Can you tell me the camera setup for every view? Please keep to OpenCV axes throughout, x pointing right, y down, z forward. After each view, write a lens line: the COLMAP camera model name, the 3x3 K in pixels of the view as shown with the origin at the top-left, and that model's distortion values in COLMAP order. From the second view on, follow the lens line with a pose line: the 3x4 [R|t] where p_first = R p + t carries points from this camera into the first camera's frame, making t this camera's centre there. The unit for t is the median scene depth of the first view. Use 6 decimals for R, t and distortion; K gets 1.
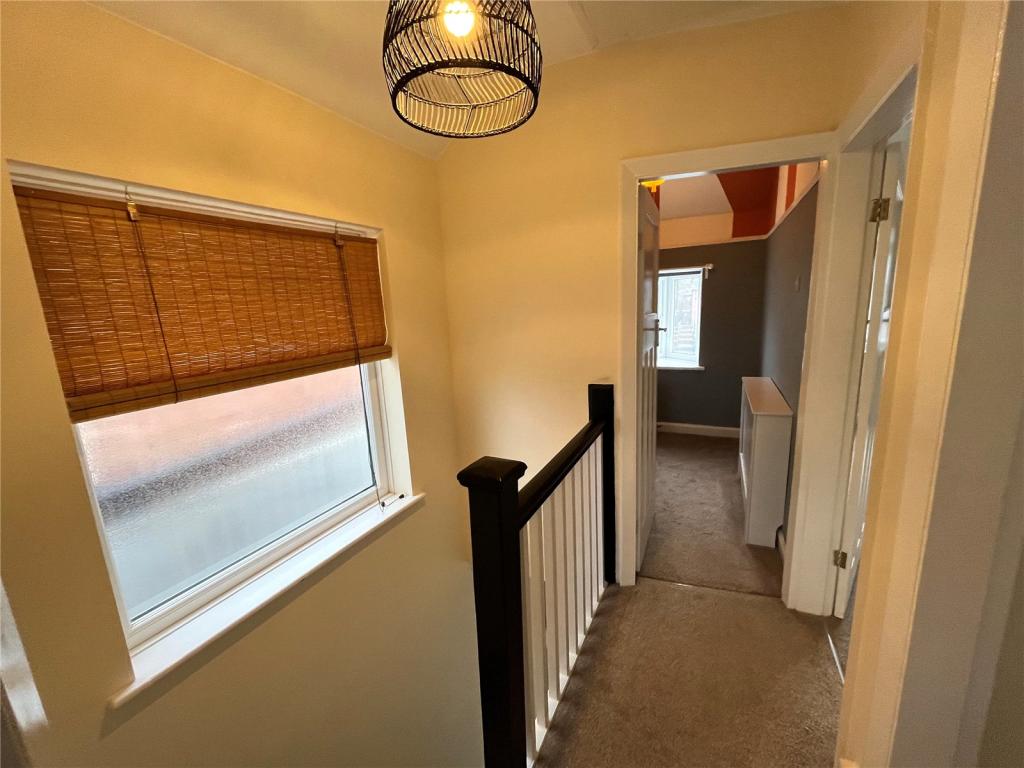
lens RADIAL K [[410.2, 0, 510.7], [0, 410.2, 382.5], [0, 0, 1]] dist [0.003796, 0.000197]
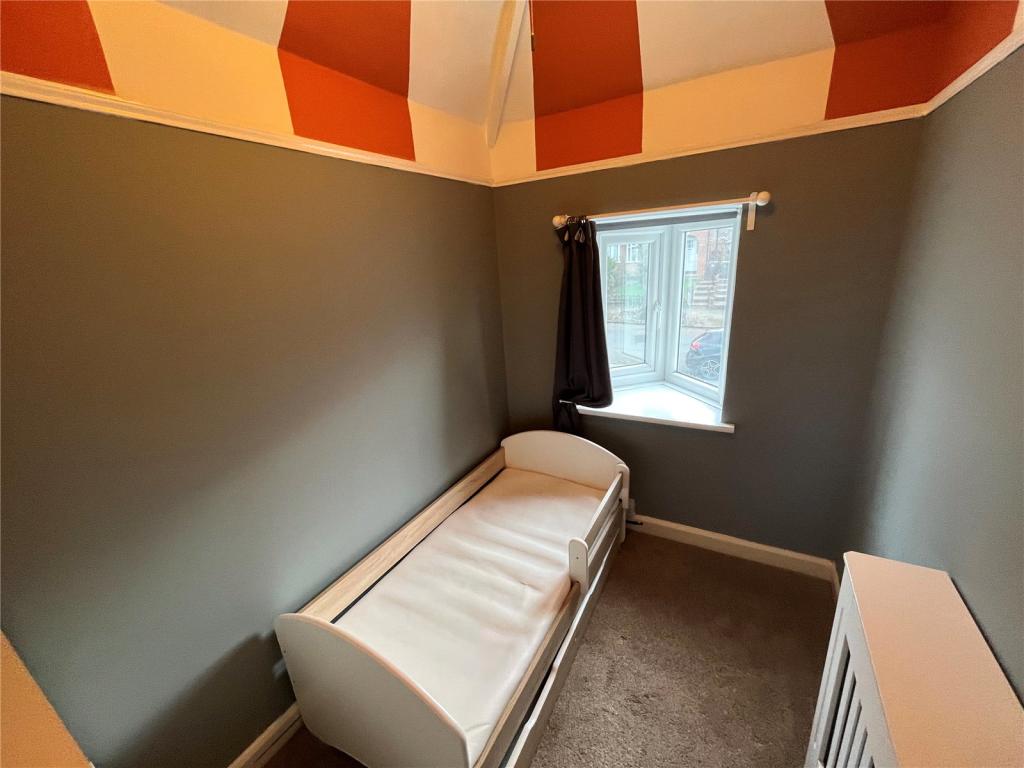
lens RADIAL K [[410.2, 0, 514.2], [0, 410.2, 383.9], [0, 0, 1]] dist [0.003796, 0.000197]
pose [[0.998089, 0.002923, -0.061730, 0.266443], [0.004478, 0.992834, 0.119414, -0.150422], [0.061636, -0.119463, 0.990924, 0.558672]]
